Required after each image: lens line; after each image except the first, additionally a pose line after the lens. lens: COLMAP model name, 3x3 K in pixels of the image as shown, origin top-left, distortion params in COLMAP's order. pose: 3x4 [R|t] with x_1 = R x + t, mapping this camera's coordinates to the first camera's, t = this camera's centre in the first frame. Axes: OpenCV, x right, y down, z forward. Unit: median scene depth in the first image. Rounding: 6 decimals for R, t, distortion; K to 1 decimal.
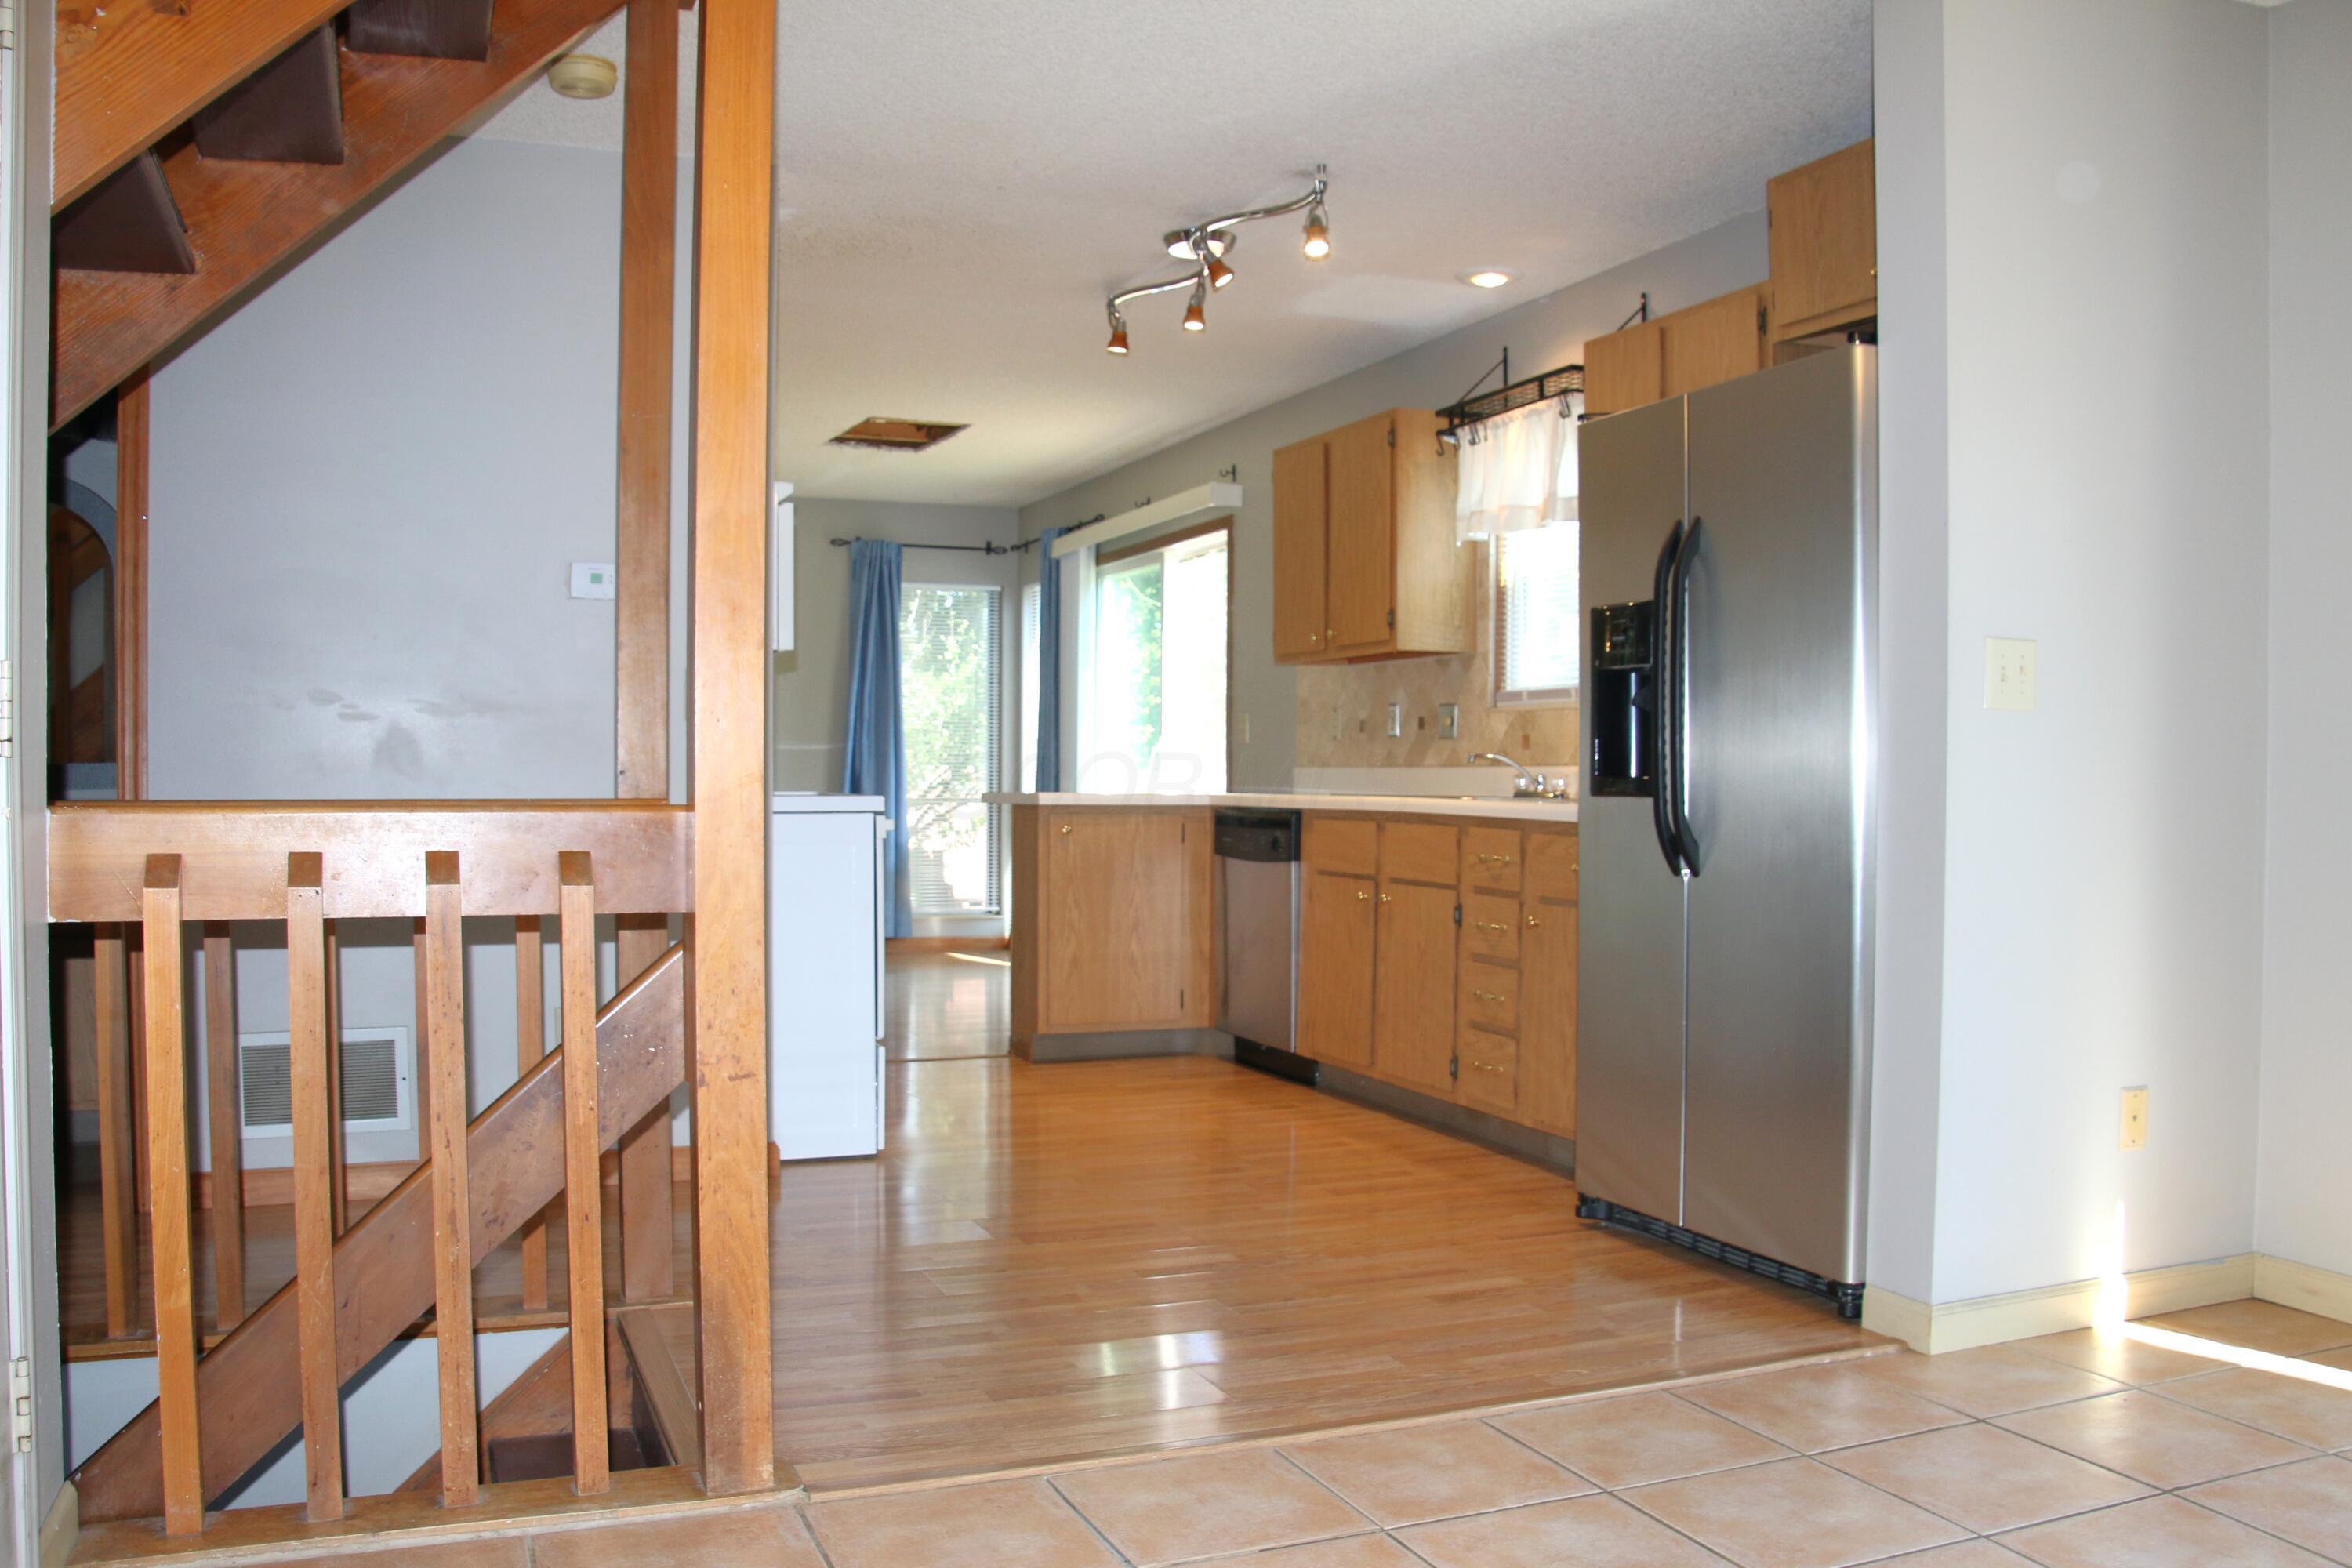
lens RADIAL K [[1930.0, 0, 1174.4], [0, 1930.0, 818.2], [0, 0, 1]] dist [-0.192180, 0.172947]
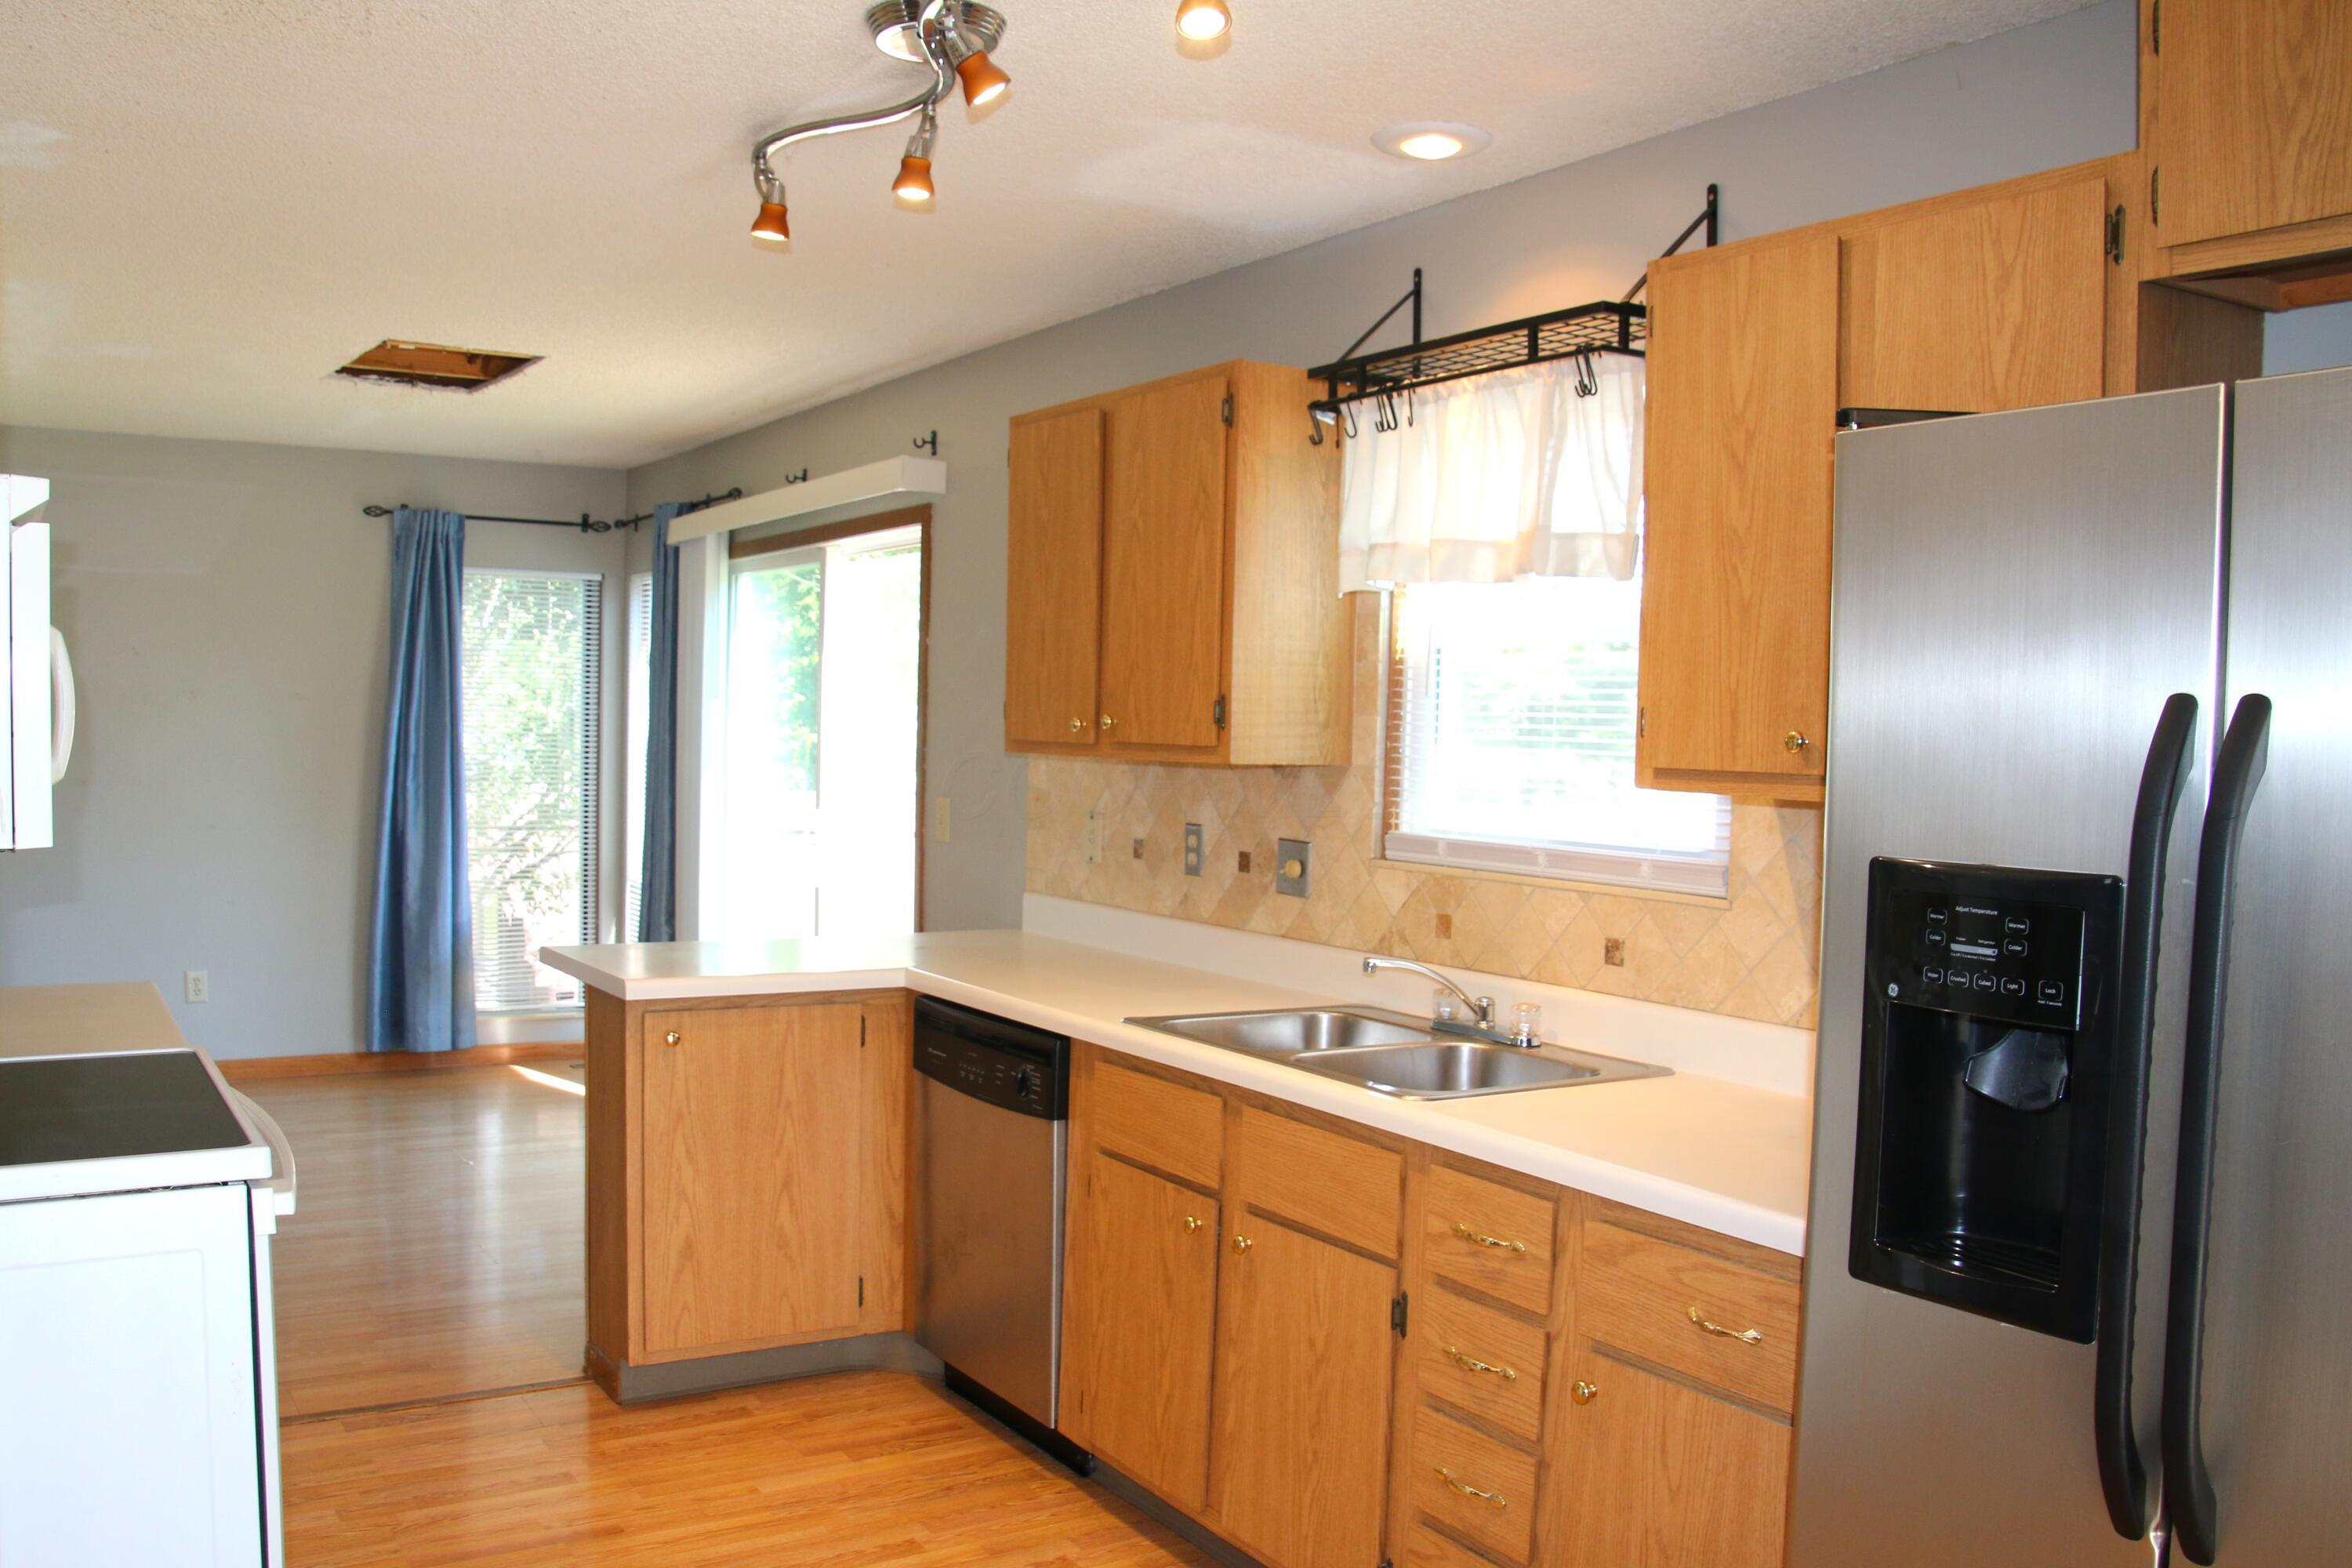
lens RADIAL K [[1930.0, 0, 1174.4], [0, 1930.0, 818.2], [0, 0, 1]] dist [-0.192180, 0.172947]
pose [[0.982331, 0.009722, 0.186897, -0.013874], [-0.015091, 0.999513, 0.027329, -0.085708], [-0.186540, -0.029667, 0.981999, 0.402622]]
